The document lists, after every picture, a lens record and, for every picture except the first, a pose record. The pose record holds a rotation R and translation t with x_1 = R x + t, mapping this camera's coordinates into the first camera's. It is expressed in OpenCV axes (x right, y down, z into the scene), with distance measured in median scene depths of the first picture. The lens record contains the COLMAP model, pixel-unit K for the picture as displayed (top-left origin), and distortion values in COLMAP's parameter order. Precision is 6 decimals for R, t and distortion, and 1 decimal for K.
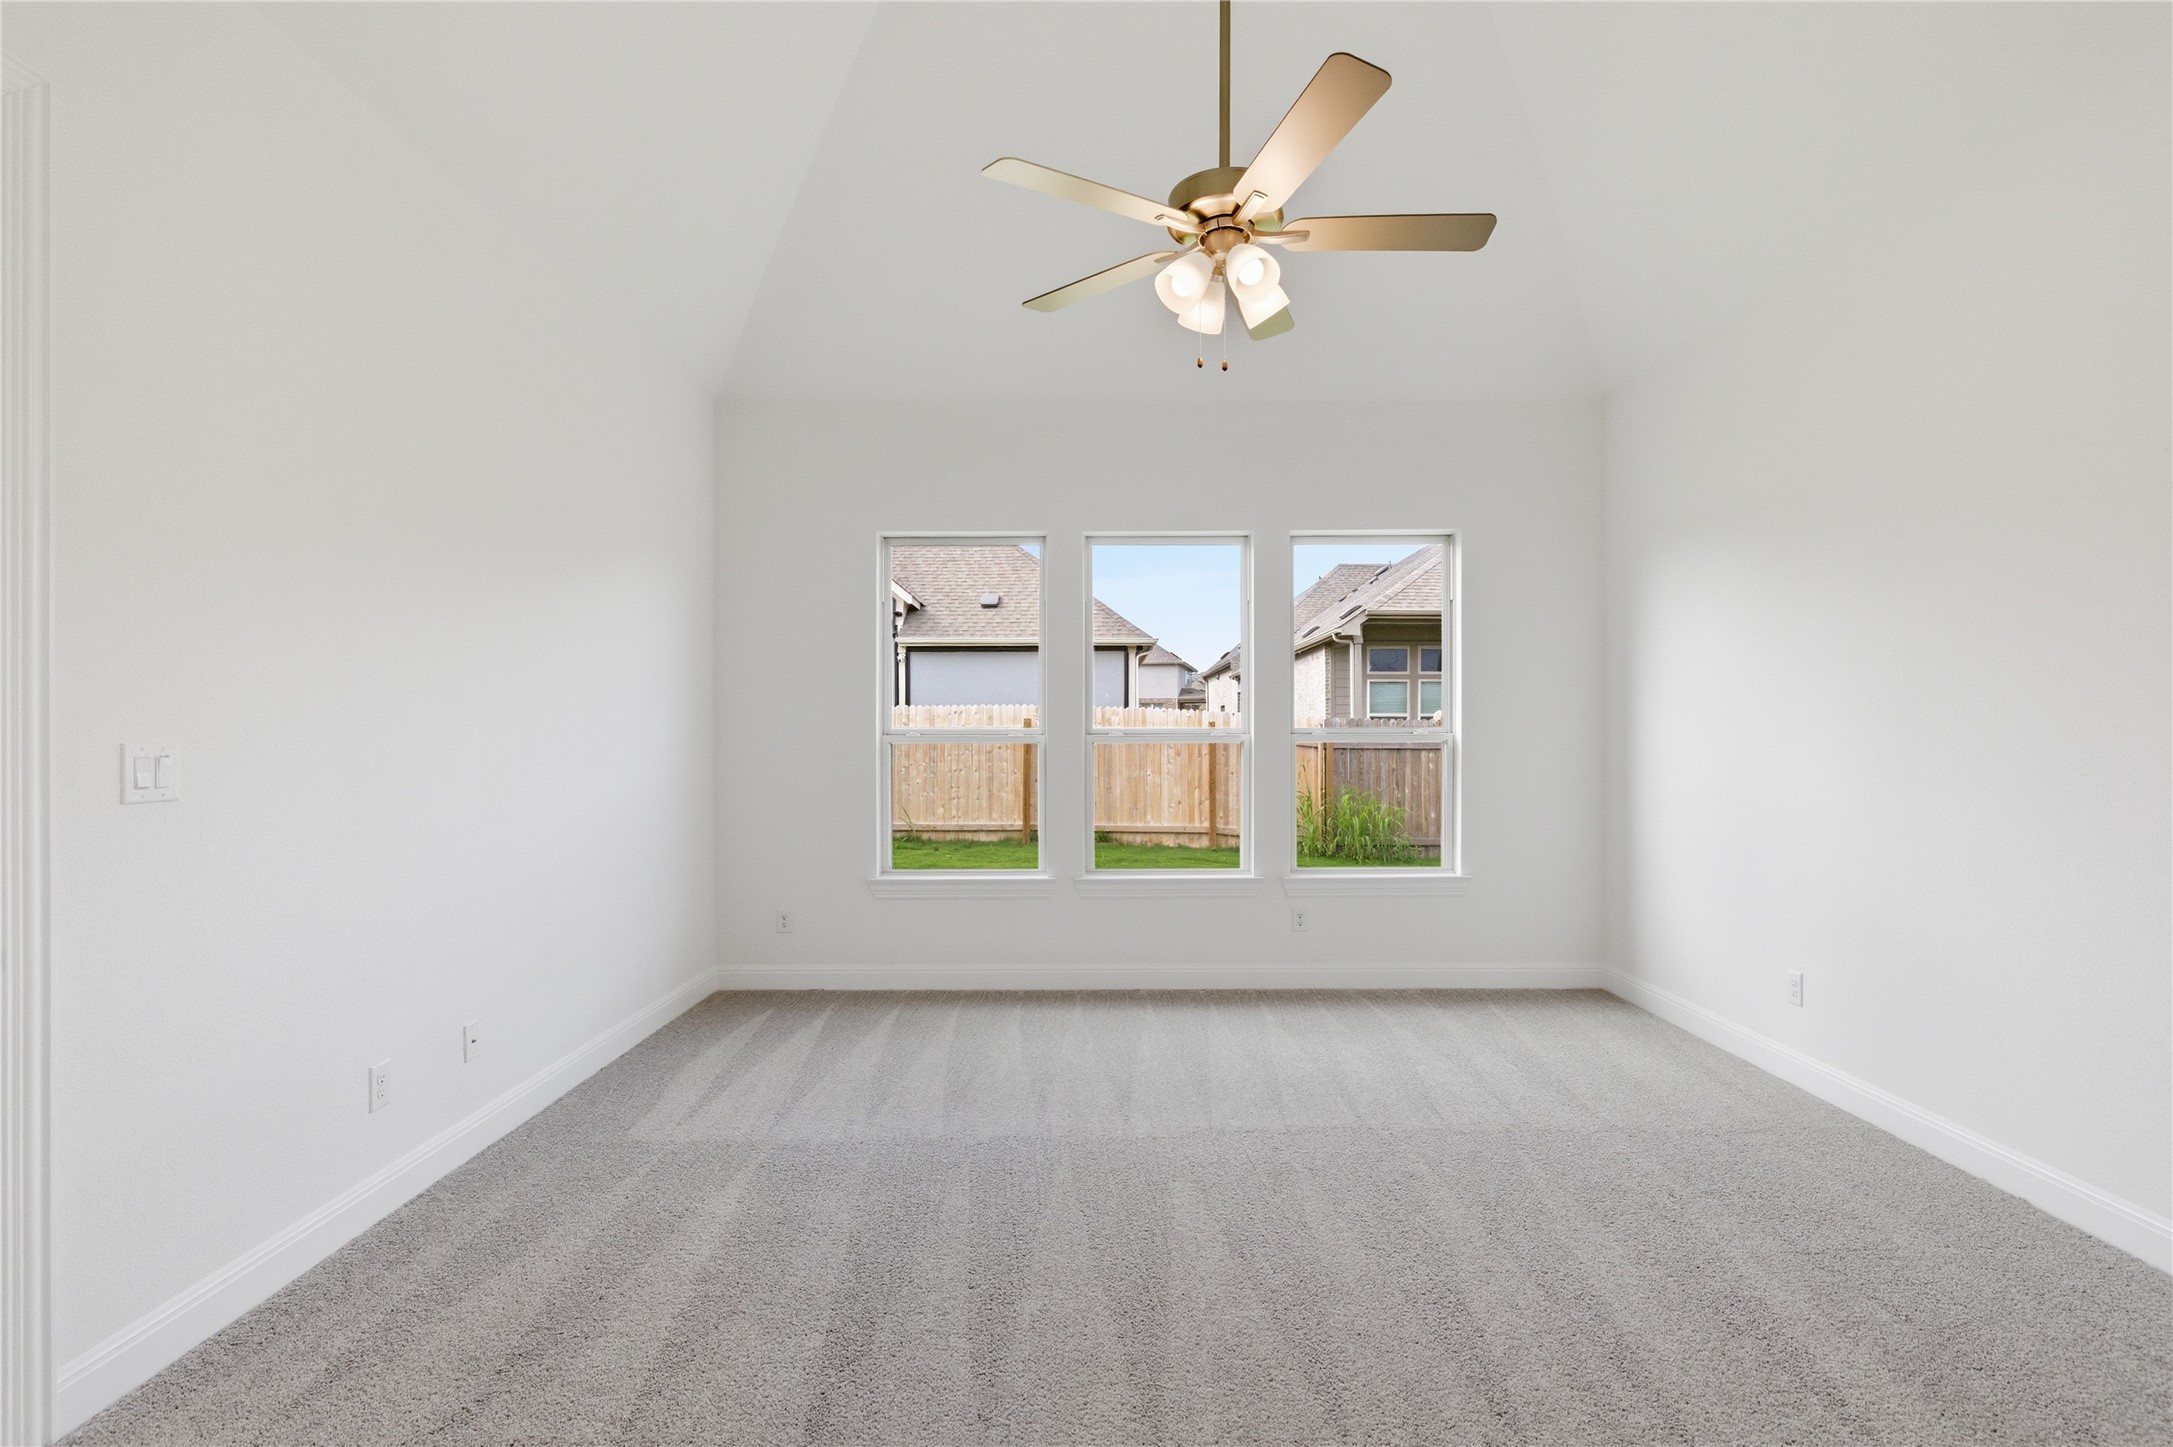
lens RADIAL K [[984.1, 0, 1092.1], [0, 984.1, 744.3], [0, 0, 1]] dist [-0.001841, 0.000051]
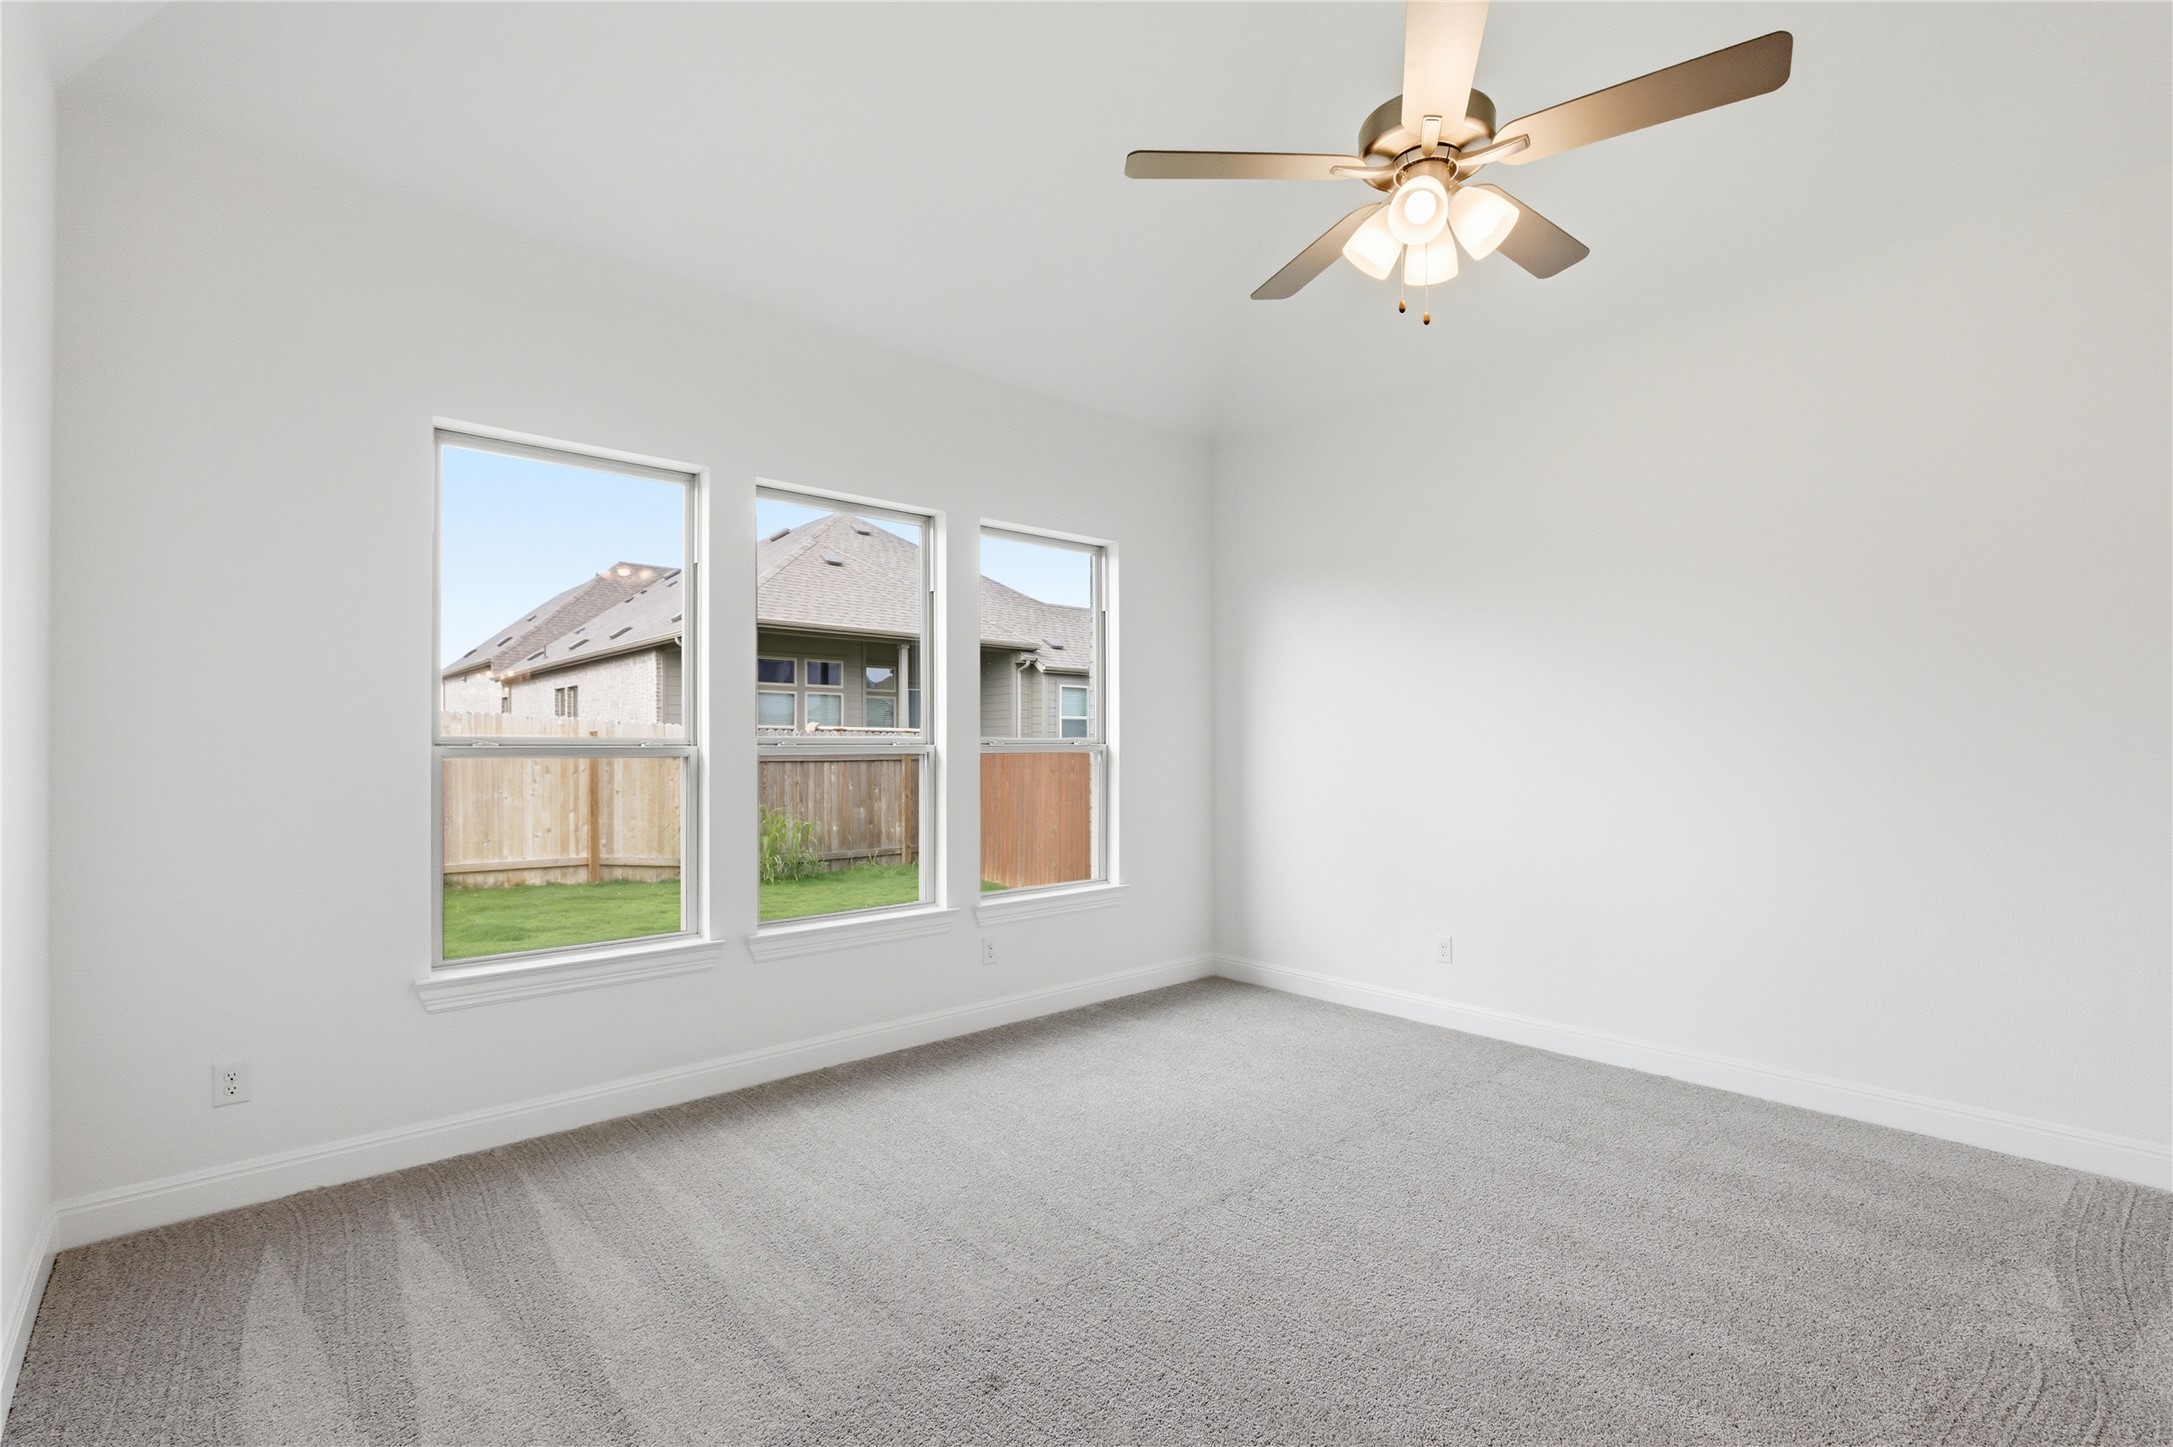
lens RADIAL K [[984.1, 0, 1092.1], [0, 984.1, 744.3], [0, 0, 1]] dist [-0.001841, 0.000051]
pose [[0.748212, 0.000775, 0.663459, -0.114350], [0.007510, 0.999925, -0.009638, -0.000428], [-0.663417, 0.012194, 0.748151, 0.095420]]
